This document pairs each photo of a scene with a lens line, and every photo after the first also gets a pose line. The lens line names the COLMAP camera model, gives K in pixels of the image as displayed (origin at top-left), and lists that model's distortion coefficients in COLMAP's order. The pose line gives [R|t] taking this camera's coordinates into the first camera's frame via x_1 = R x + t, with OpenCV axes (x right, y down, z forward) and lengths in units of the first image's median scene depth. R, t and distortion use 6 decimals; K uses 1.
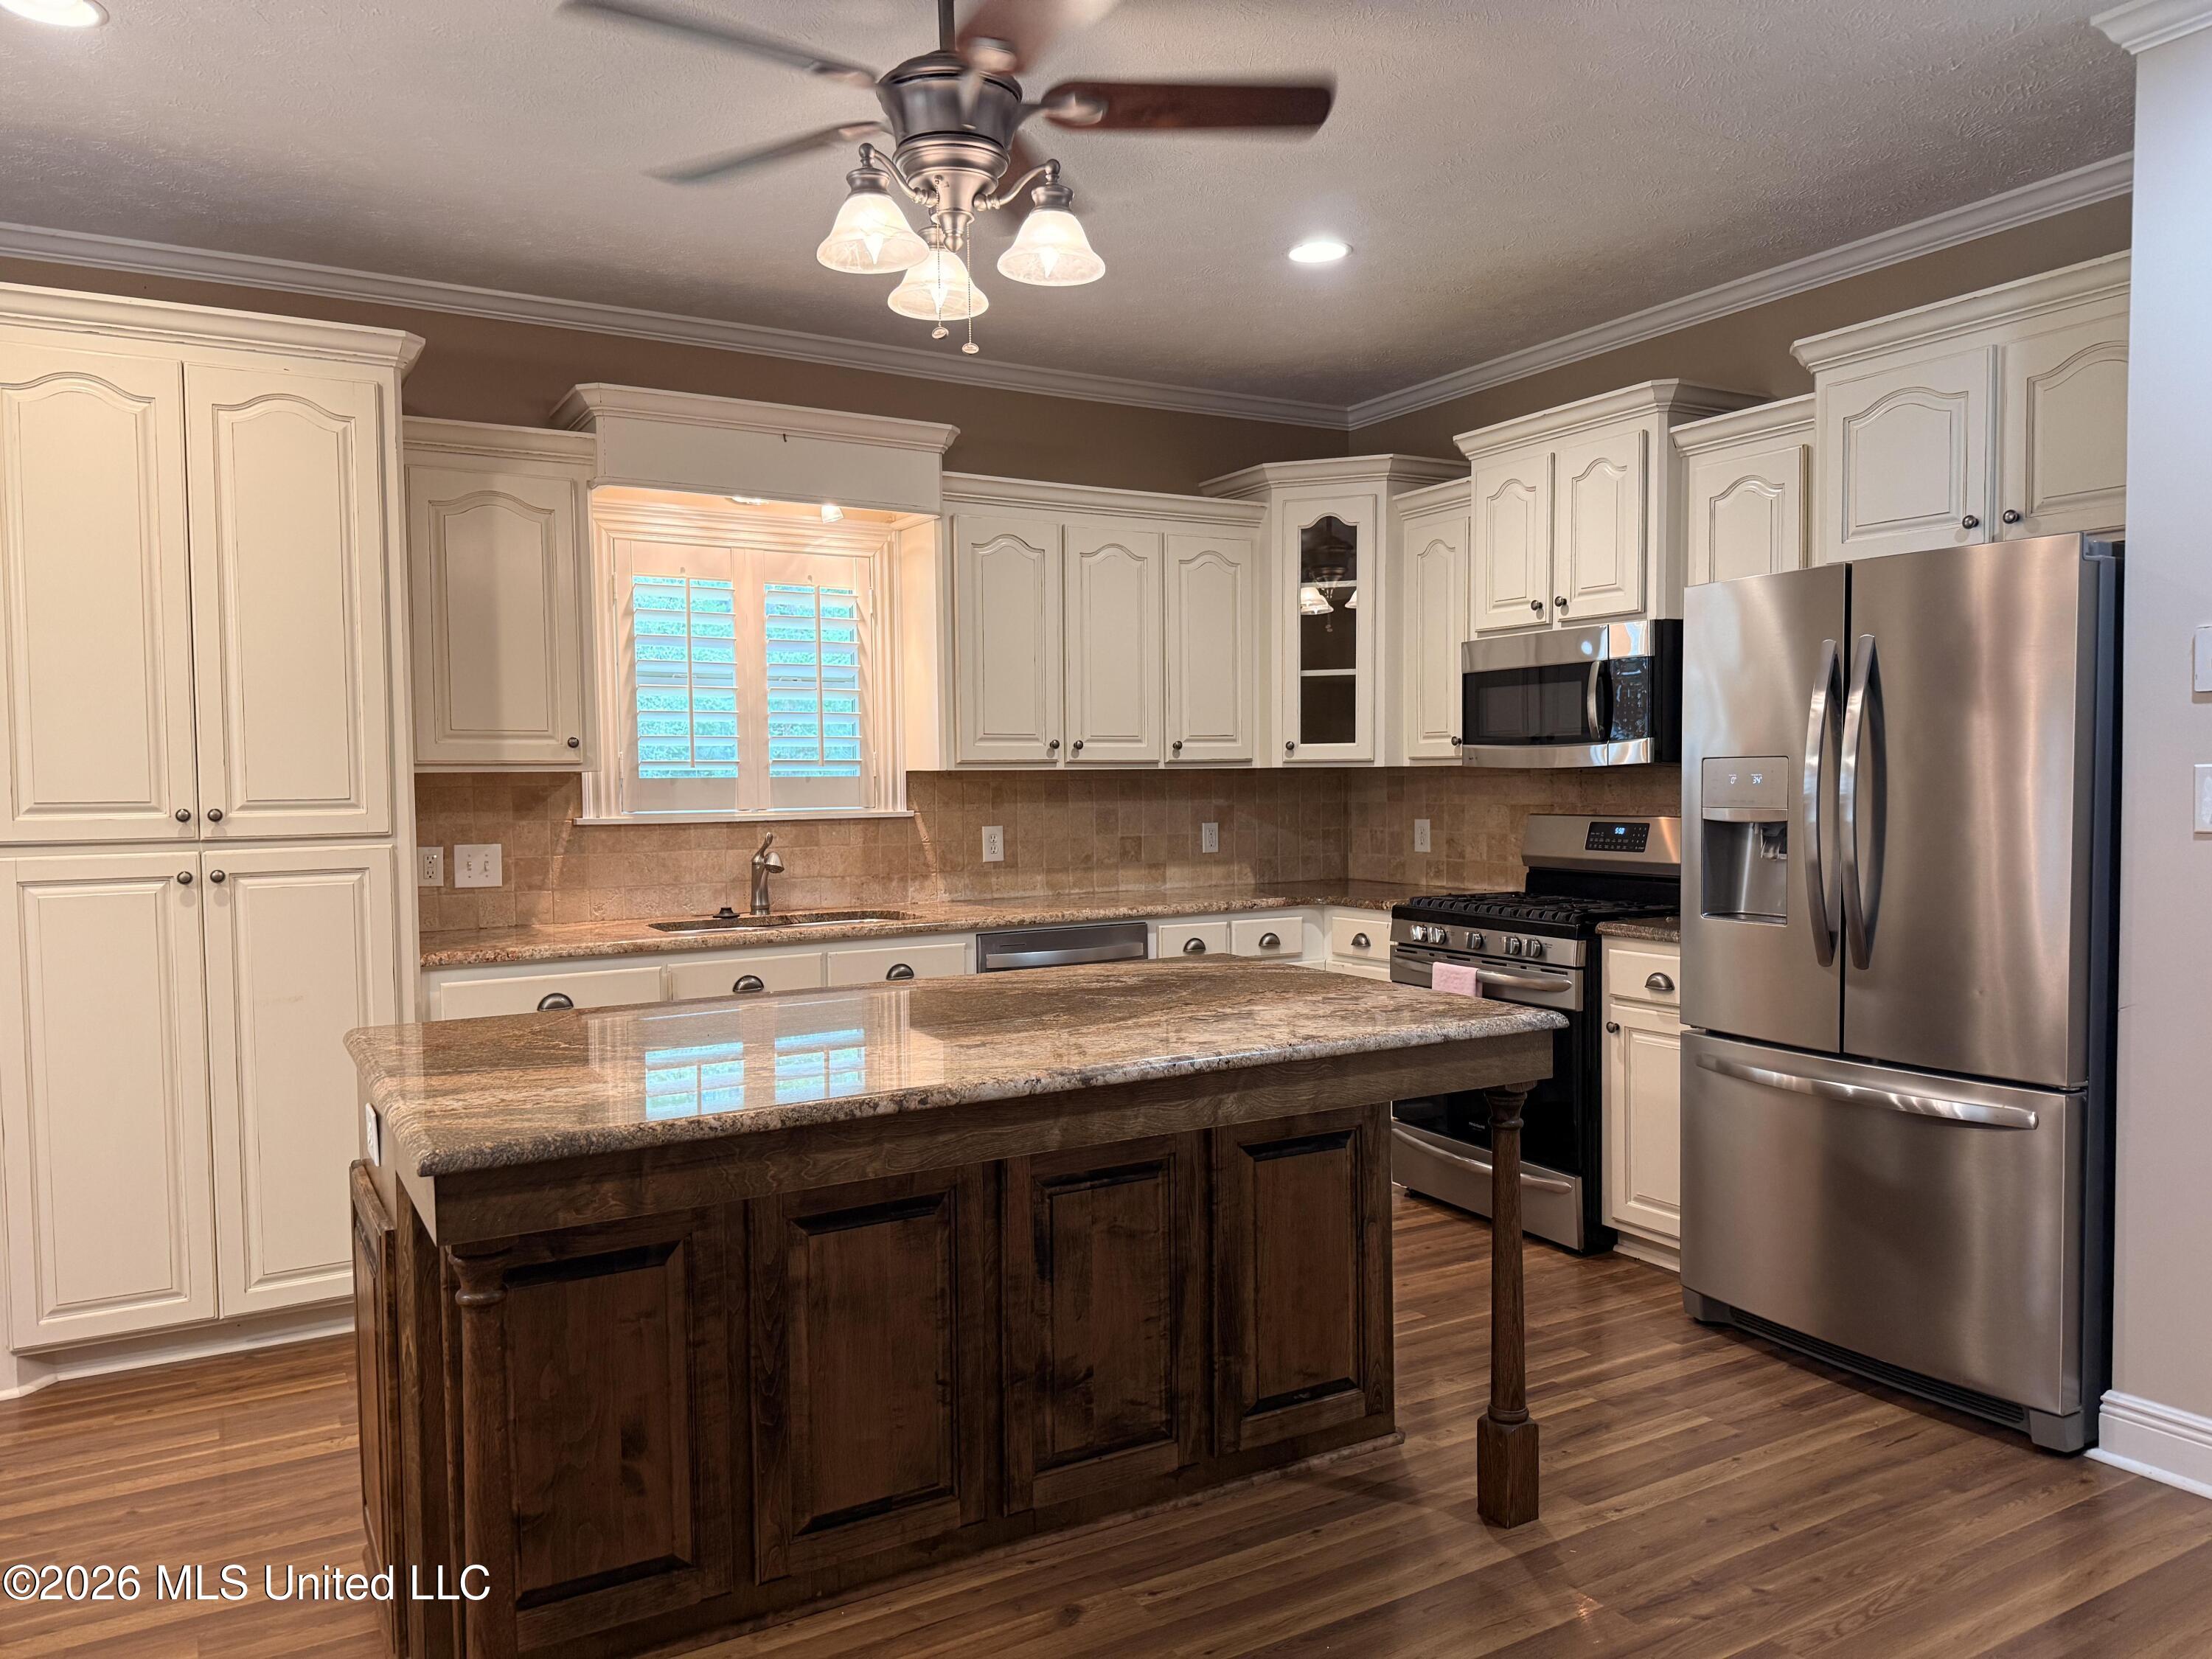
lens RADIAL K [[1573.8, 0, 1116.4], [0, 1573.8, 846.3], [0, 0, 1]] dist [0.032820, -0.031714]
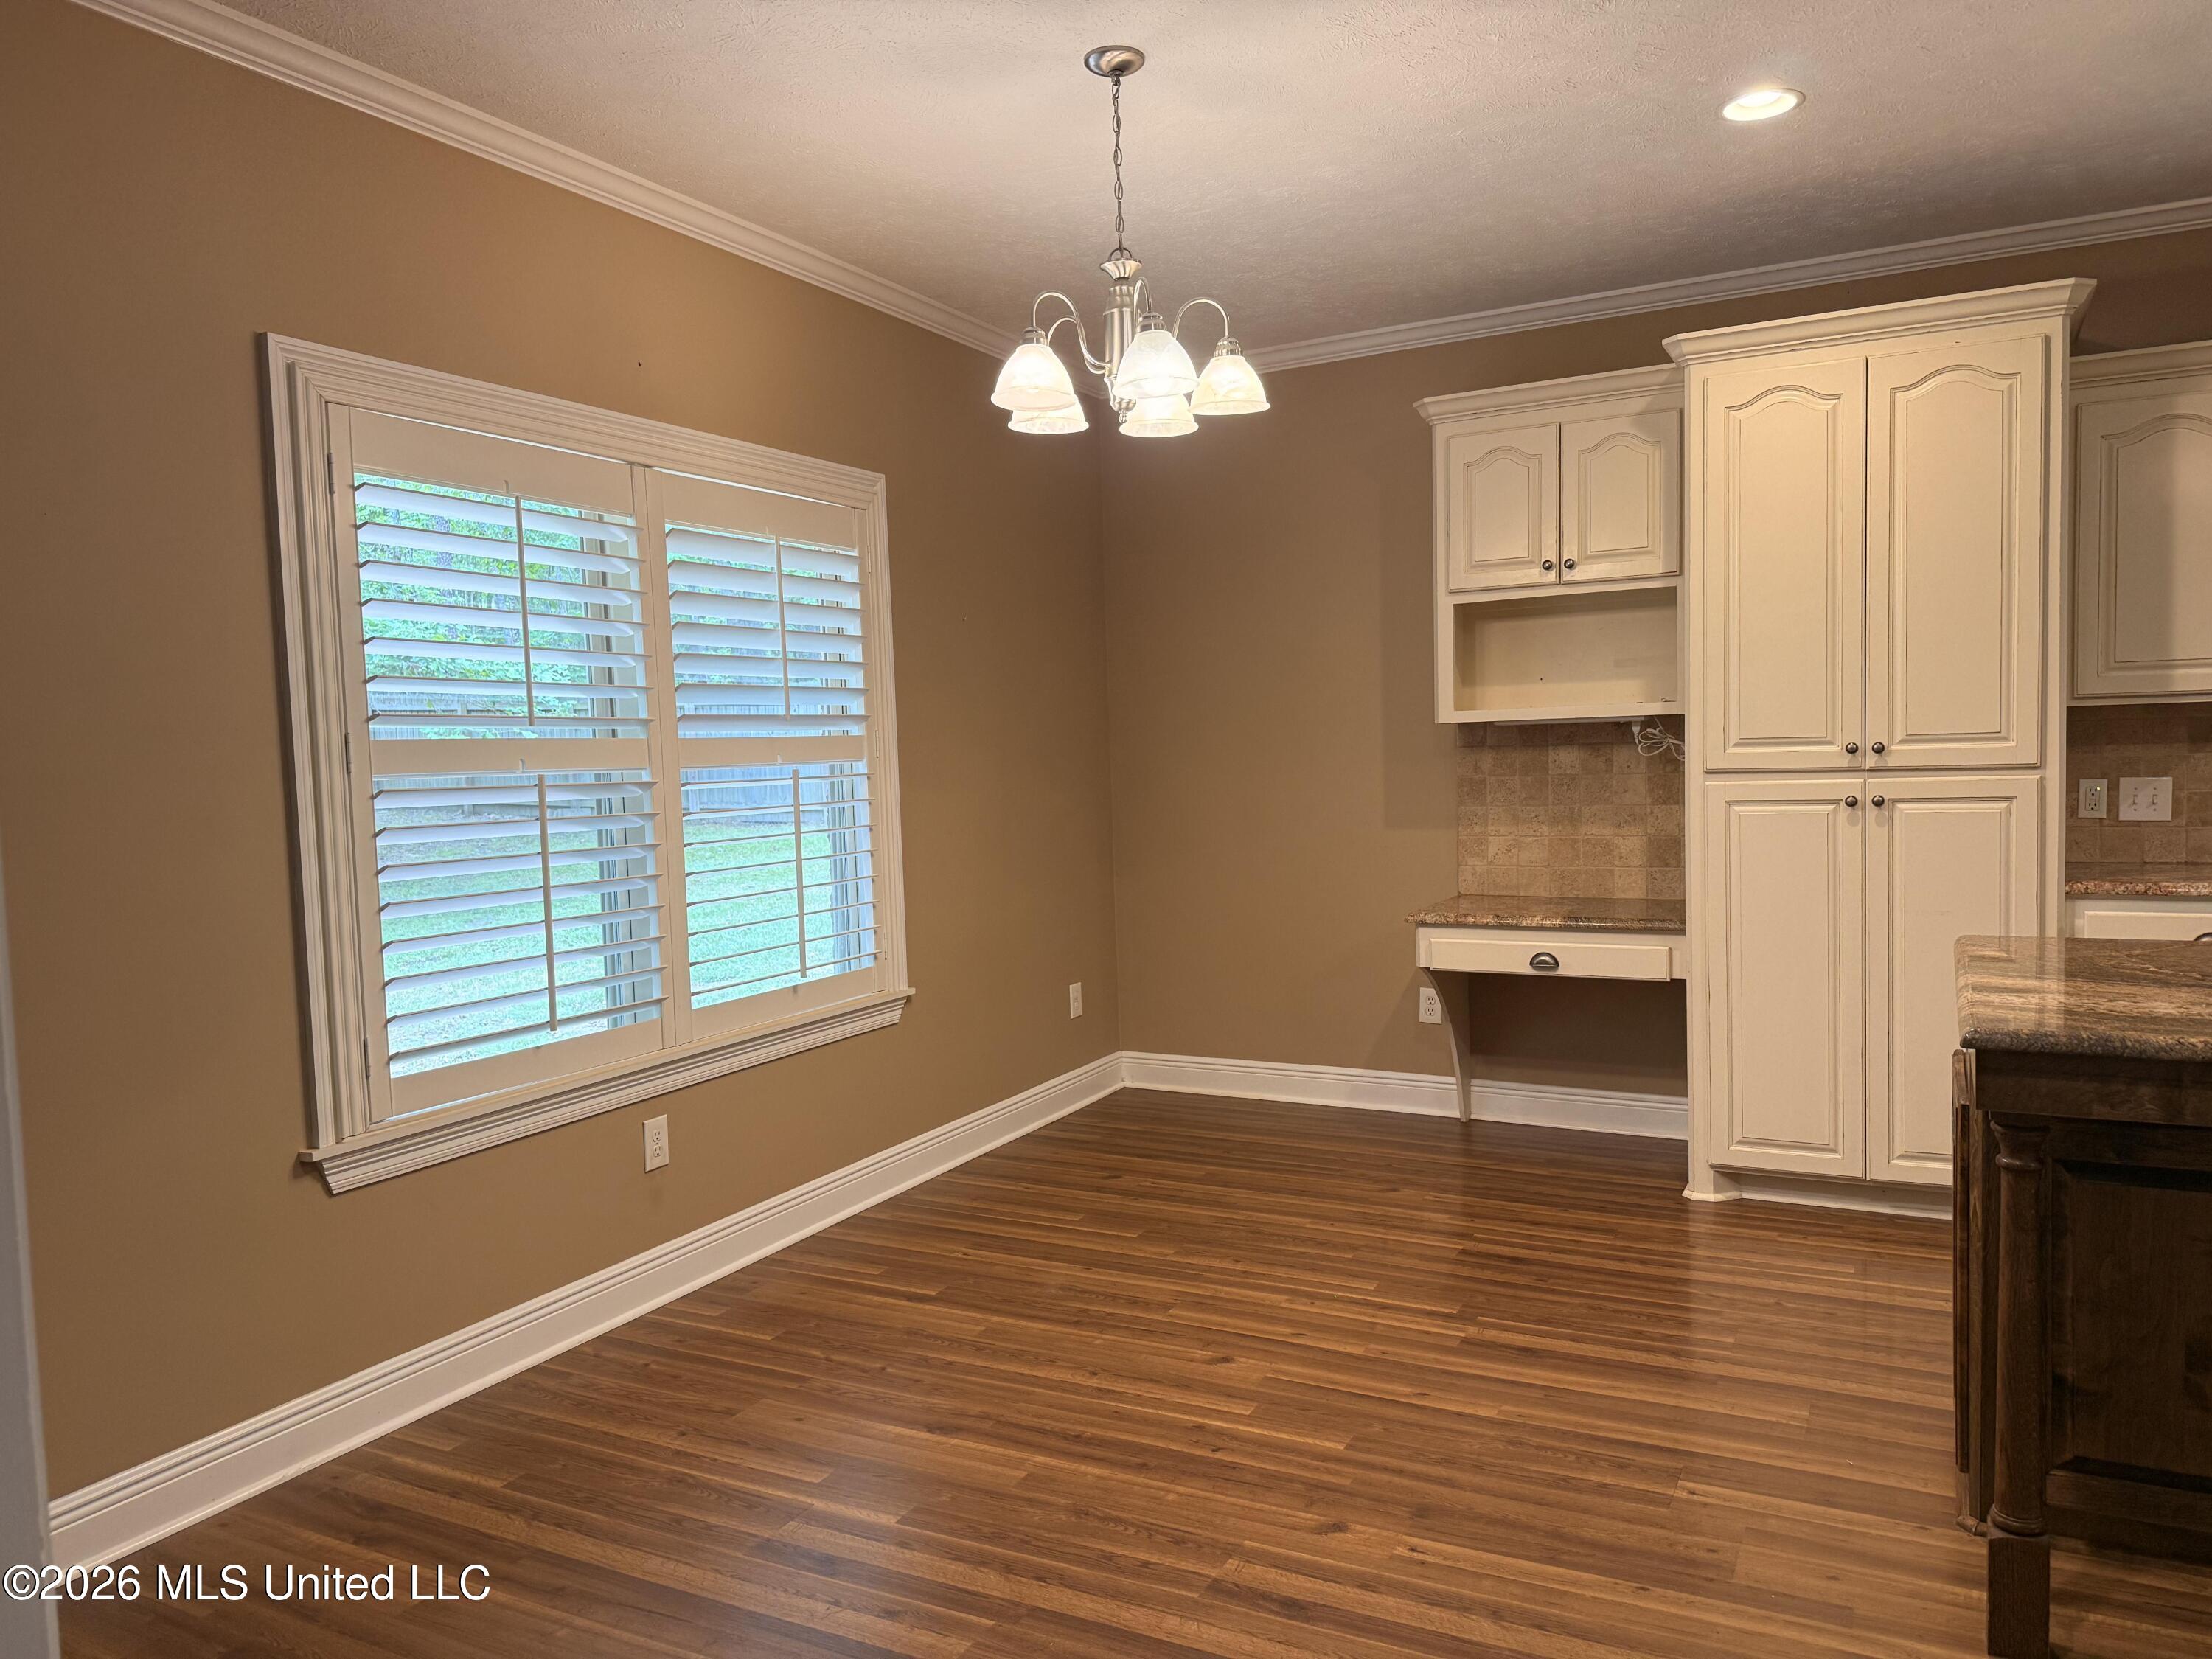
lens RADIAL K [[1573.8, 0, 1116.4], [0, 1573.8, 846.3], [0, 0, 1]] dist [0.032820, -0.031714]
pose [[0.538335, 0.050881, -0.841194, 0.105764], [-0.016254, 0.998617, 0.050001, 0.003395], [0.842574, -0.013244, 0.538418, -0.089355]]
